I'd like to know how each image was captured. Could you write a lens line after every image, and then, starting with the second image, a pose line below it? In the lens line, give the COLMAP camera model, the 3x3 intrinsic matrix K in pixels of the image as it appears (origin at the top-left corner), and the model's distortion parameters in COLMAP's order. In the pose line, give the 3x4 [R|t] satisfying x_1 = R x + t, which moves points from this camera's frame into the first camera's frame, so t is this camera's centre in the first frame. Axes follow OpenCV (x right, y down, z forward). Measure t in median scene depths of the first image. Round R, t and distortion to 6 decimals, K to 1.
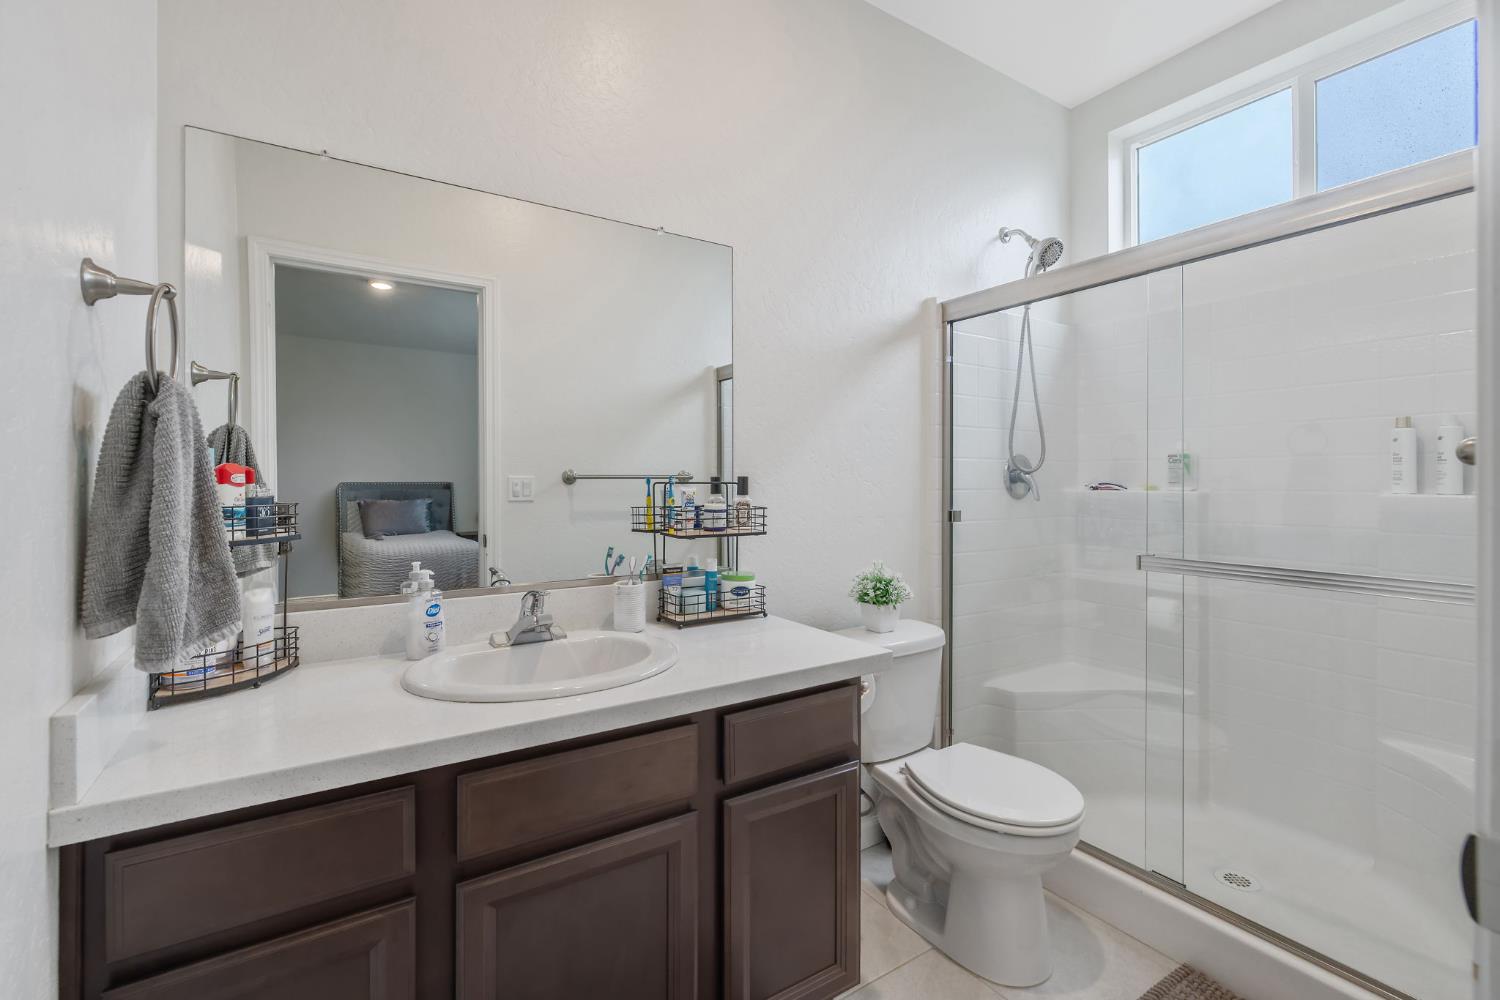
lens RADIAL K [[655.3, 0, 751.3], [0, 655.3, 485.1], [0, 0, 1]] dist [0.000002, 0.000394]
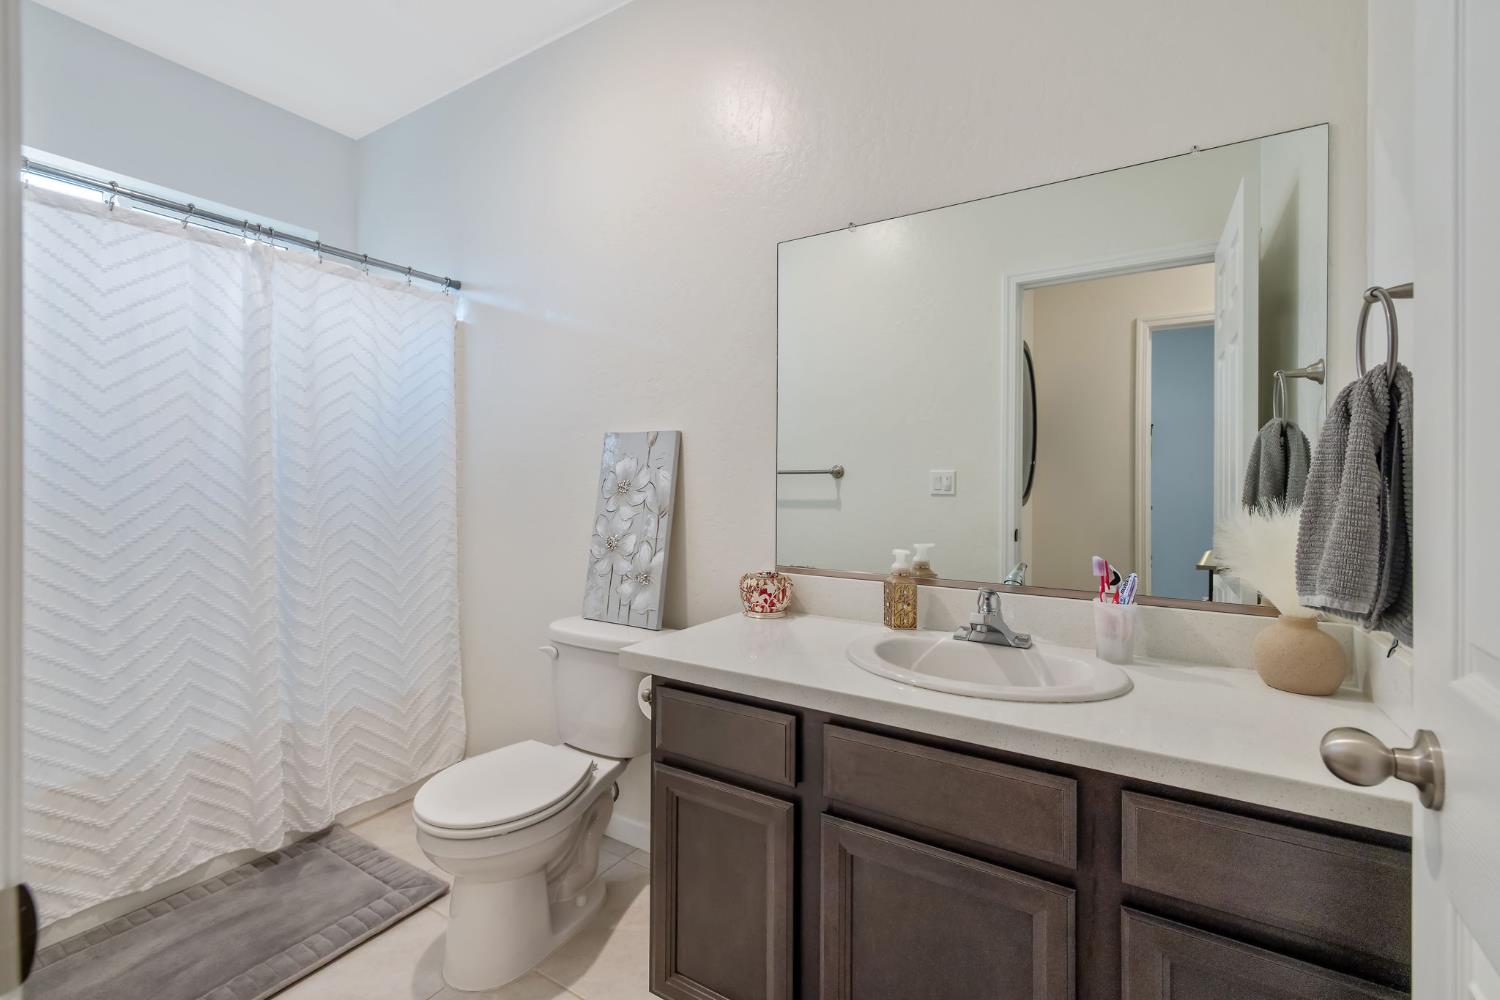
lens RADIAL K [[655.3, 0, 751.3], [0, 655.3, 485.1], [0, 0, 1]] dist [0.000002, 0.000394]
pose [[0.412090, 0.004656, -0.911131, 0.200930], [-0.002011, 0.999989, 0.004201, 0.002363], [0.911141, 0.000101, 0.412095, 0.134405]]
